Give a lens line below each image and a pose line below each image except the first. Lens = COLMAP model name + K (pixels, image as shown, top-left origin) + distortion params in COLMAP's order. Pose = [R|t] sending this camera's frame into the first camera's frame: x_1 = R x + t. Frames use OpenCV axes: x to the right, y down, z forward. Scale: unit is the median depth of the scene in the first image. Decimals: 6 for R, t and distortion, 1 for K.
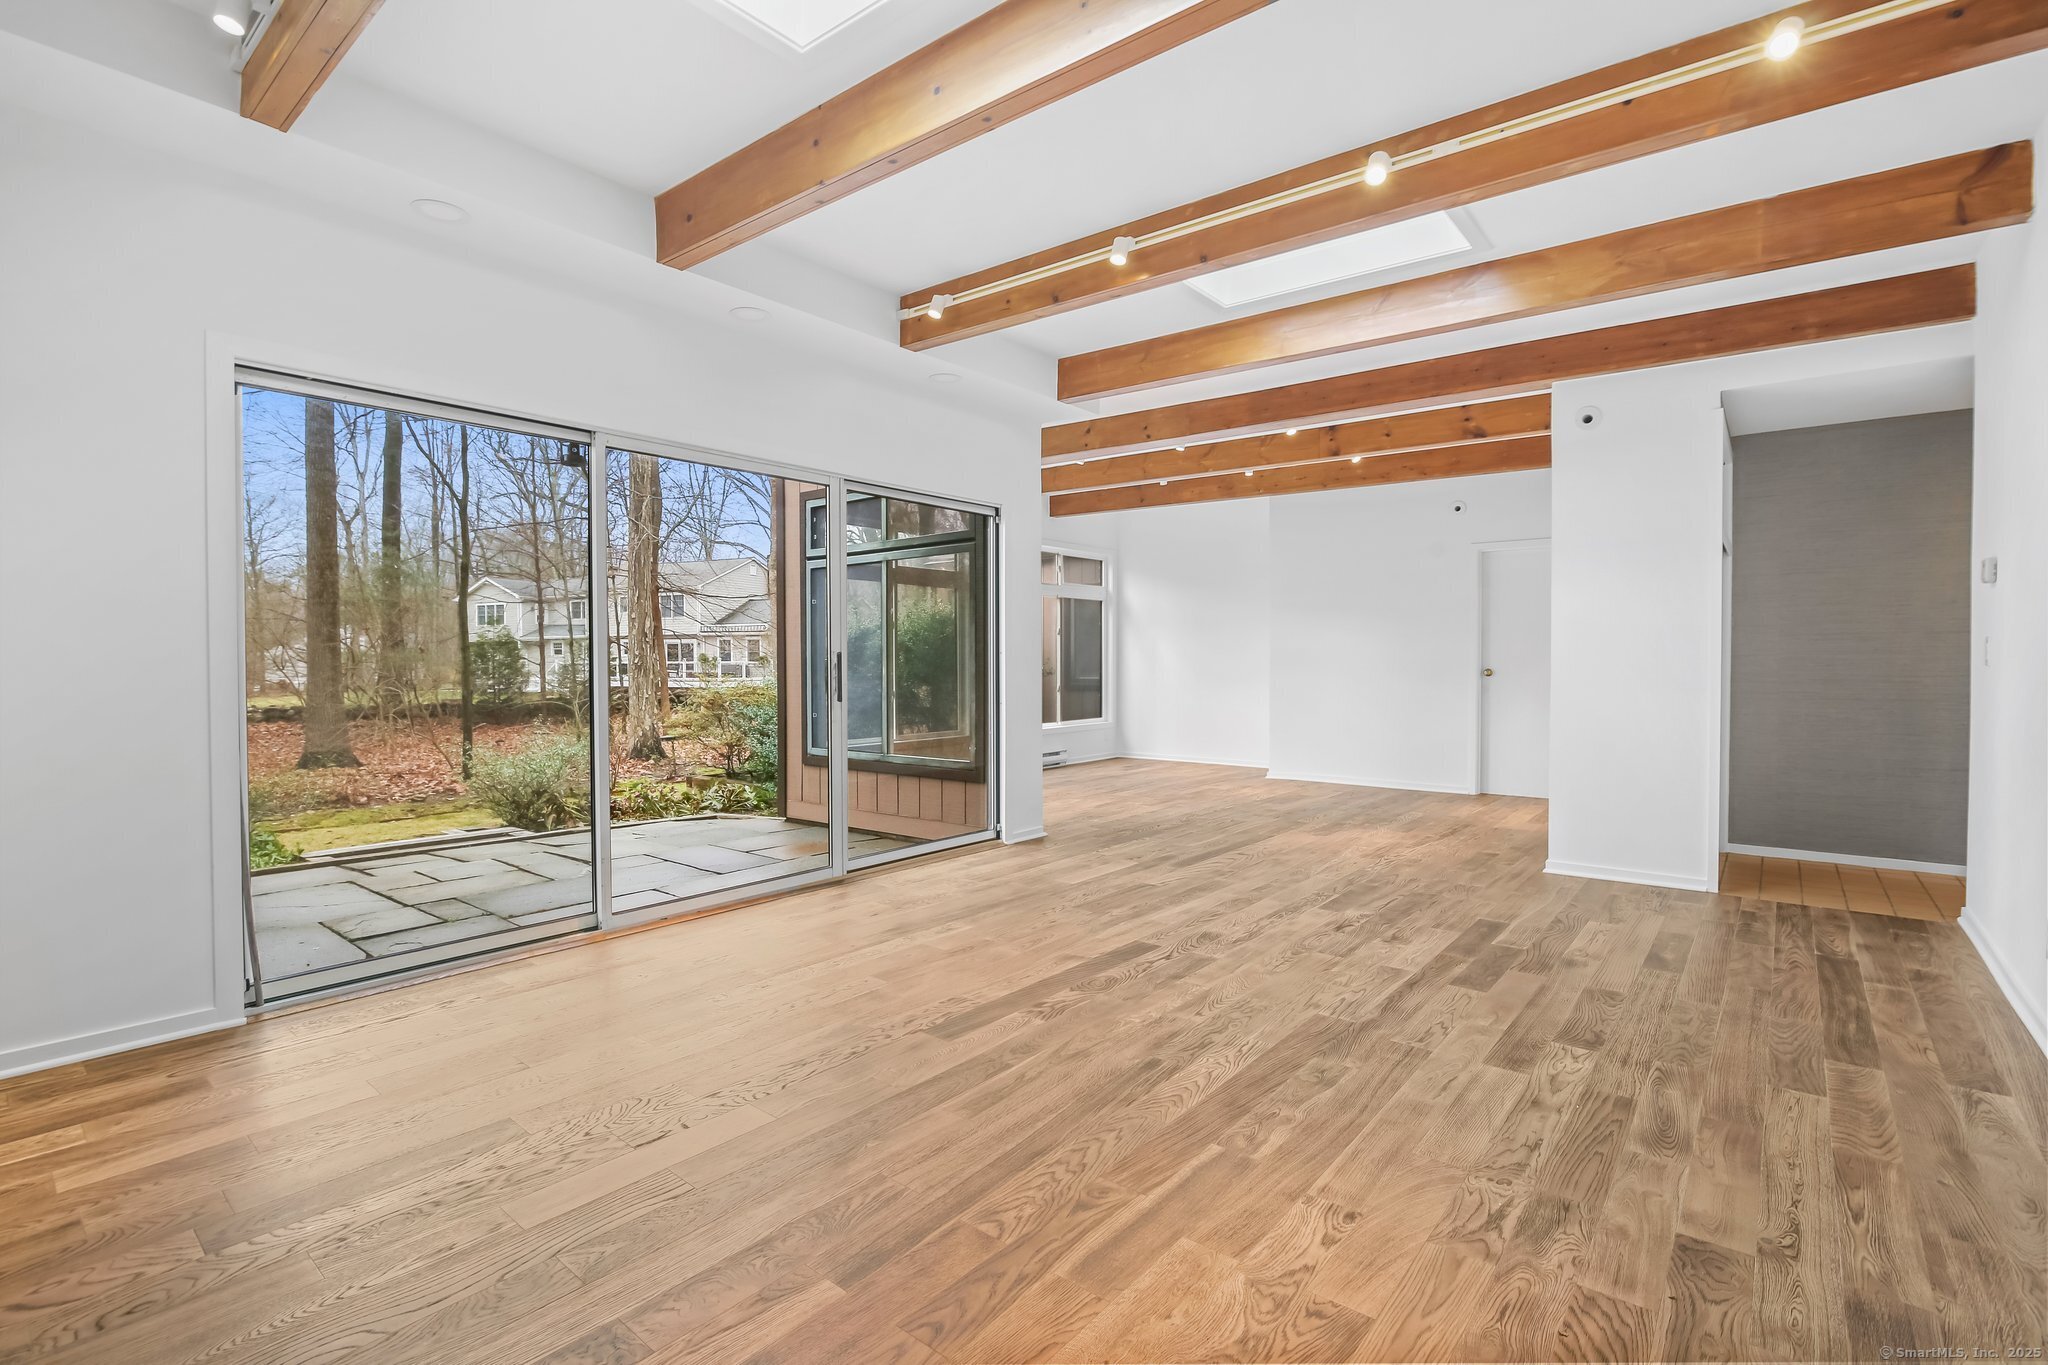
lens RADIAL K [[939.9, 0, 1018.4], [0, 939.9, 670.6], [0, 0, 1]] dist [-0.020415, 0.000890]
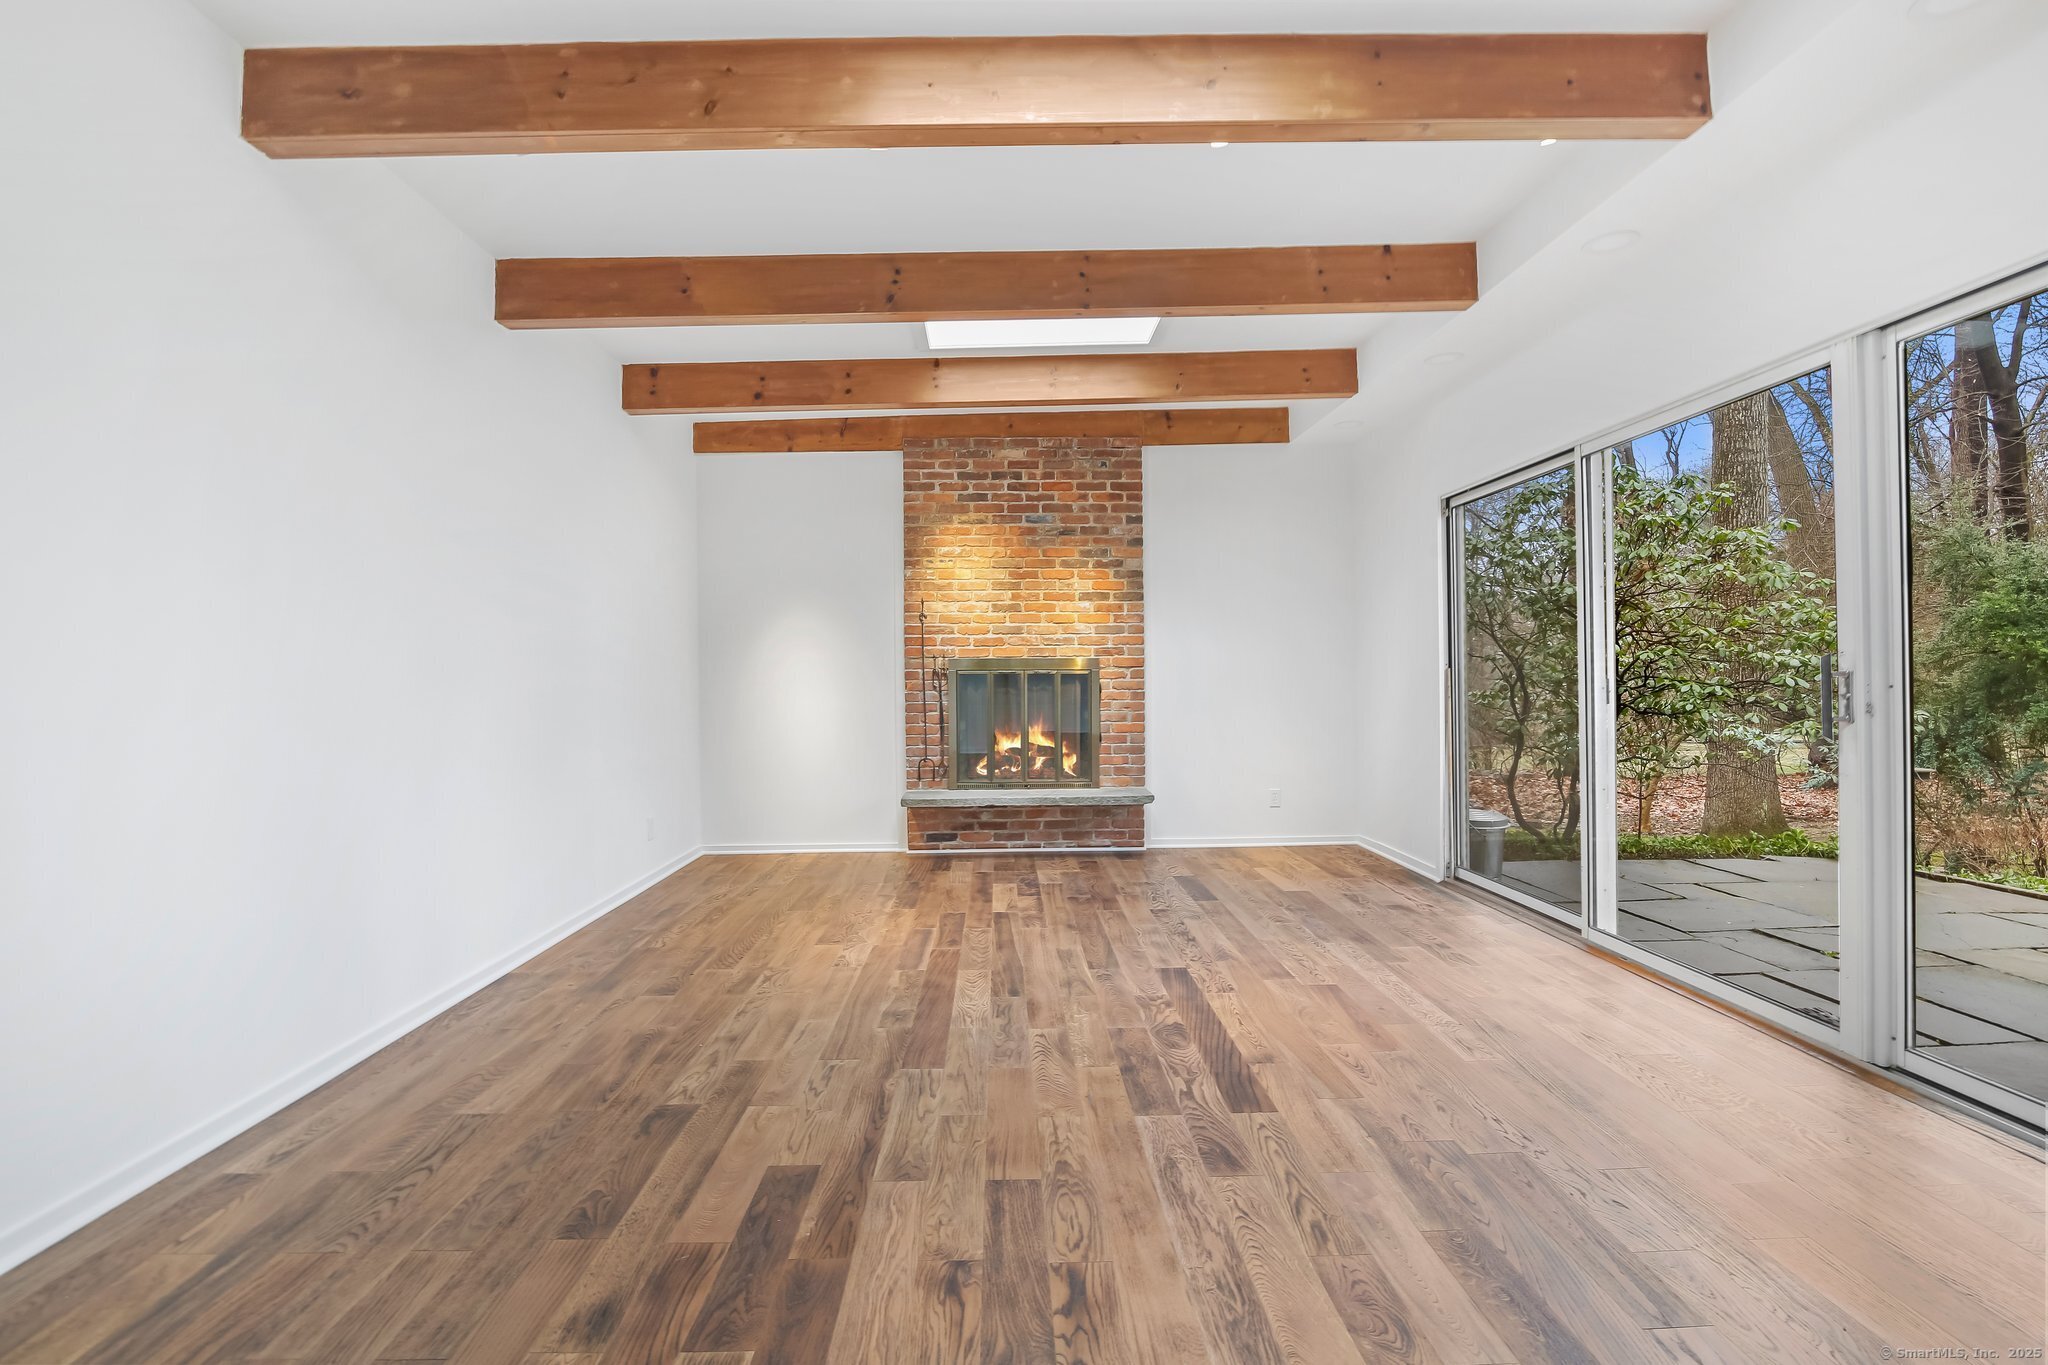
lens RADIAL K [[933.2, 0, 1018.4], [0, 933.2, 679.8], [0, 0, 1]] dist [-0.019709, 0.000606]
pose [[-0.755641, 0.011921, -0.654878, 0.848303], [0.005708, 0.999916, 0.011615, -0.019110], [0.654961, 0.005039, -0.755646, 1.722802]]
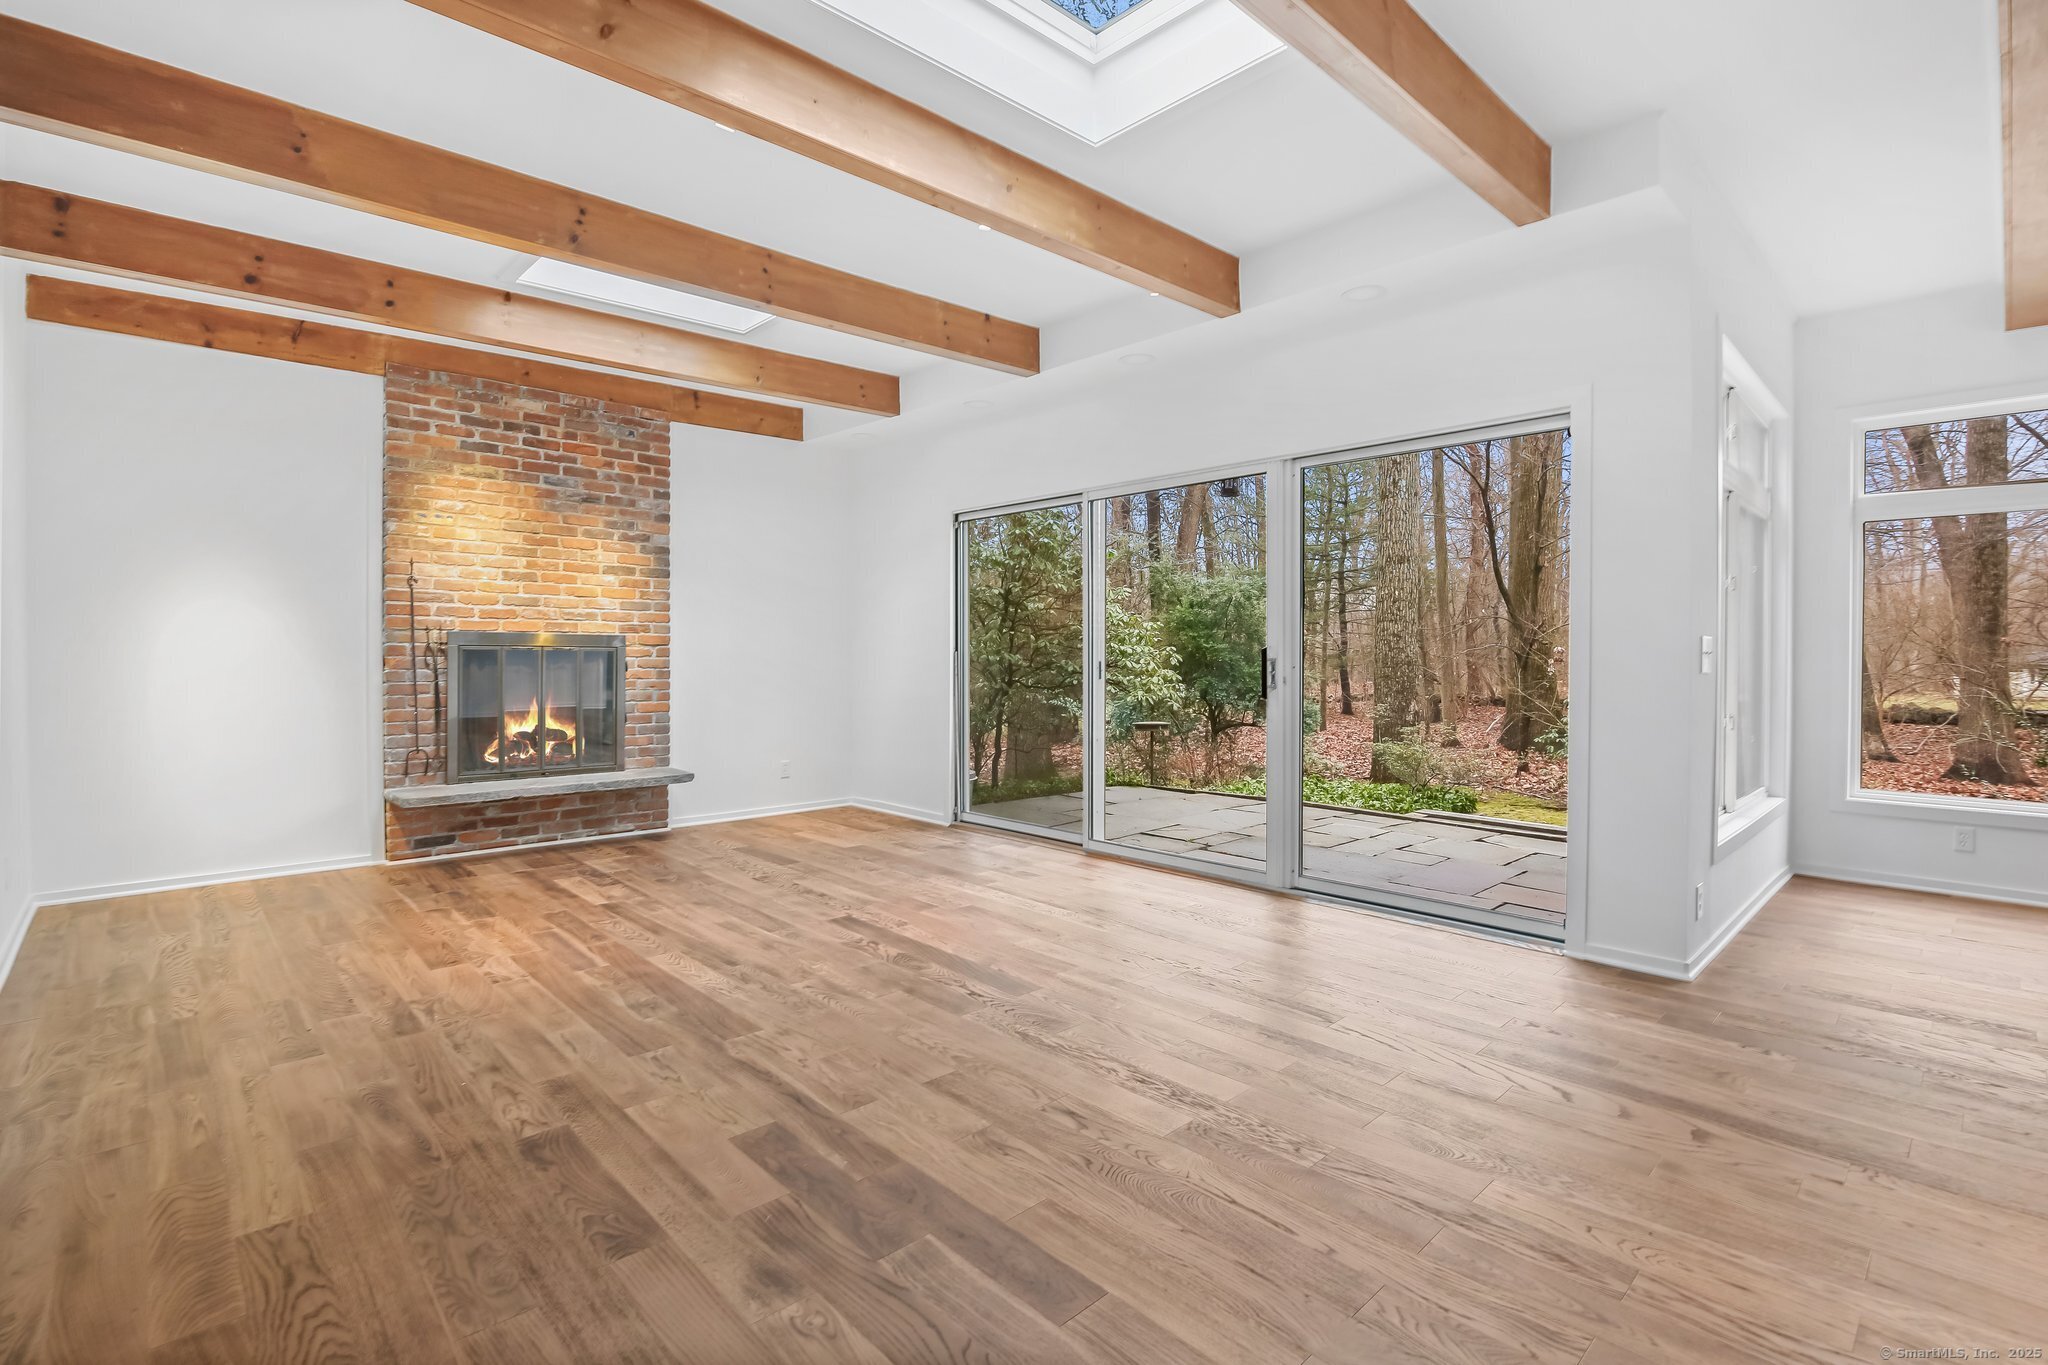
lens RADIAL K [[939.9, 0, 1018.4], [0, 939.9, 670.6], [0, 0, 1]] dist [-0.020415, 0.000890]
pose [[-0.124233, 0.018993, -0.992071, 1.217217], [-0.012697, 0.999704, 0.020729, -0.019121], [0.992172, 0.015172, -0.123956, 1.365321]]
